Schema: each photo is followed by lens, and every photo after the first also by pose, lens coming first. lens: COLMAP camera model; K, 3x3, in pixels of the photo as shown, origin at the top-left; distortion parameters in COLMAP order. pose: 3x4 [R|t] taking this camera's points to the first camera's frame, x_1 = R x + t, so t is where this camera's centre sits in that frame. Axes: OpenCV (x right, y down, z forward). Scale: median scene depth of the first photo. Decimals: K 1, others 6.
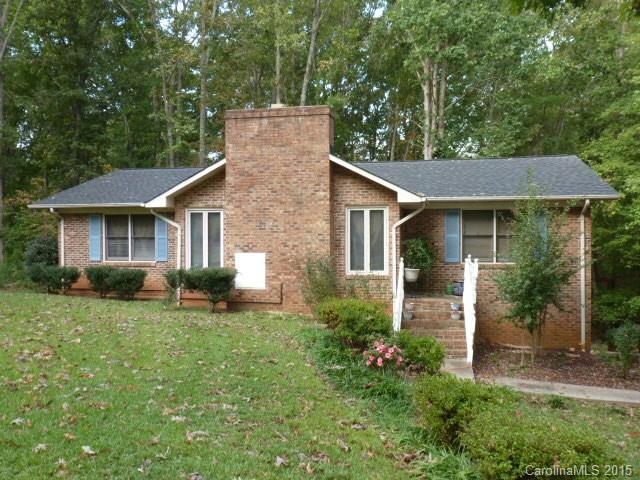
lens RADIAL K [[557.0, 0, 319.6], [0, 557.0, 239.5], [0, 0, 1]] dist [-0.012478, 0.000958]
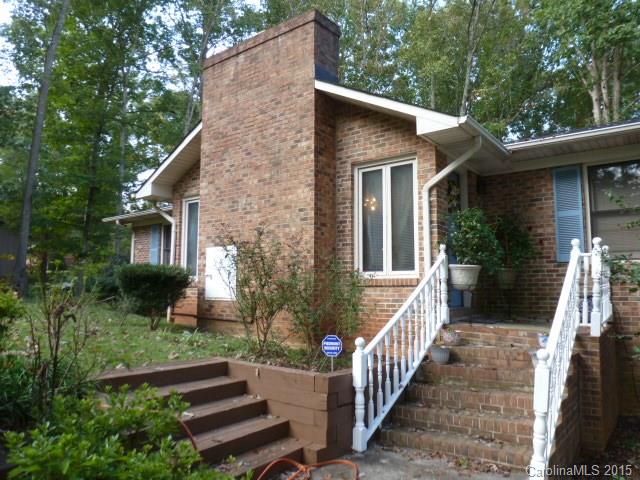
lens RADIAL K [[454.9, 0, 320.7], [0, 454.9, 240.0], [0, 0, 1]] dist [-0.049769, 0.003981]
pose [[0.905824, -0.037579, -0.421984, 0.223790], [-0.007198, 0.994549, -0.104019, 0.073703], [0.423593, 0.097260, 0.900616, 0.556670]]
